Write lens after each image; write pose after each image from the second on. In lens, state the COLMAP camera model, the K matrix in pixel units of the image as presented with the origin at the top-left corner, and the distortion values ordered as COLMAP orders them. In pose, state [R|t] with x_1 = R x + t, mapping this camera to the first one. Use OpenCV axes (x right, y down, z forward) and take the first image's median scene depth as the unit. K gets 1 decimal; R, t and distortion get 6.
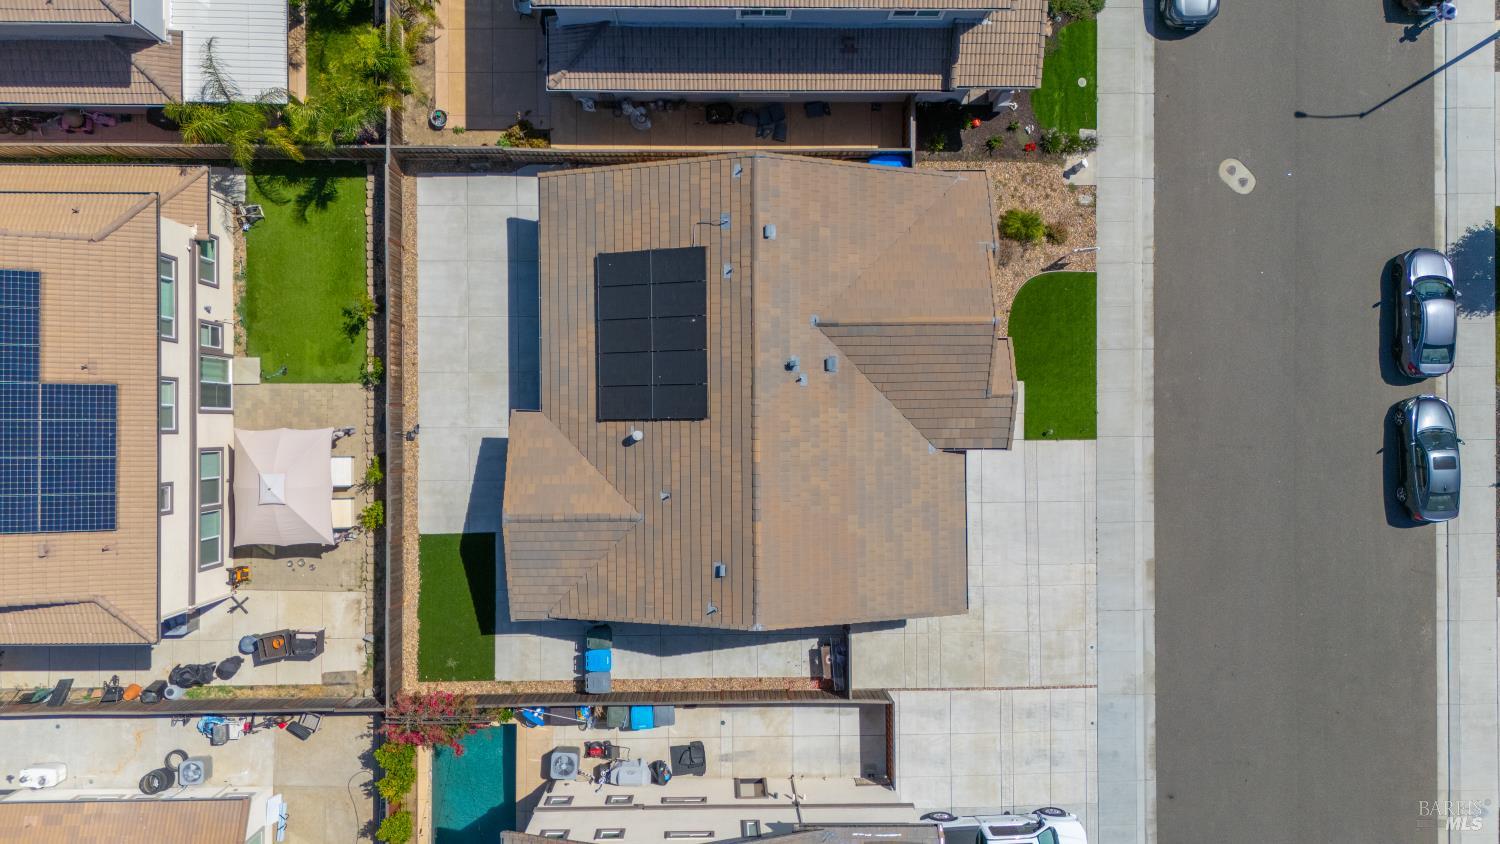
lens RADIAL K [[1113.0, 0, 771.0], [0, 1113.0, 417.6], [0, 0, 1]] dist [0.083858, -0.087753]
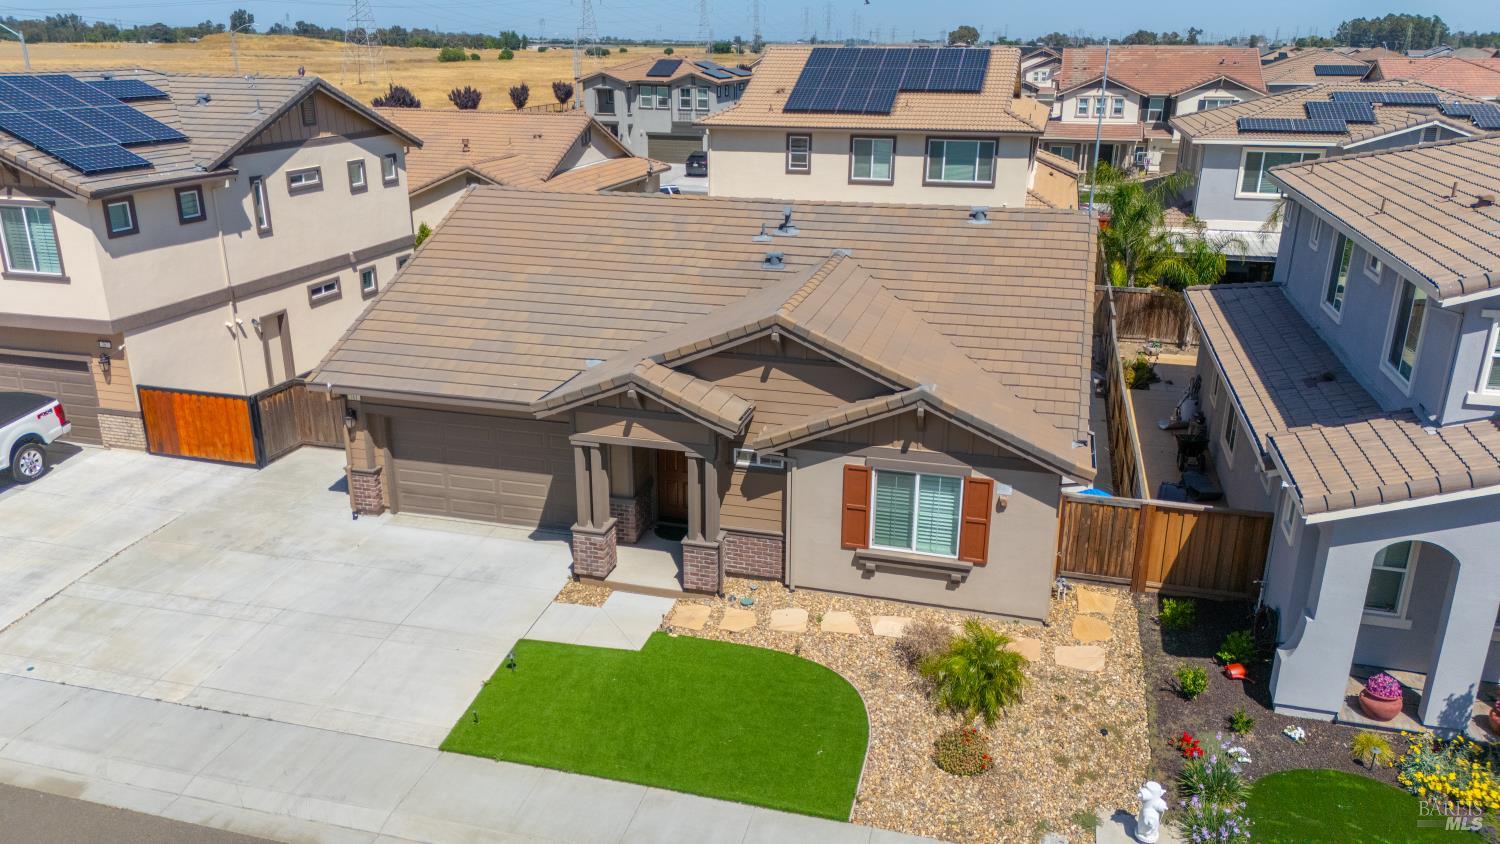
lens RADIAL K [[1113.0, 0, 746.6], [0, 1113.0, 409.5], [0, 0, 1]] dist [0.083858, -0.087753]
pose [[-0.266322, 0.273859, -0.924161, 0.603653], [-0.963841, -0.084681, 0.252663, -0.179705], [-0.009065, 0.958035, 0.286509, 0.769523]]
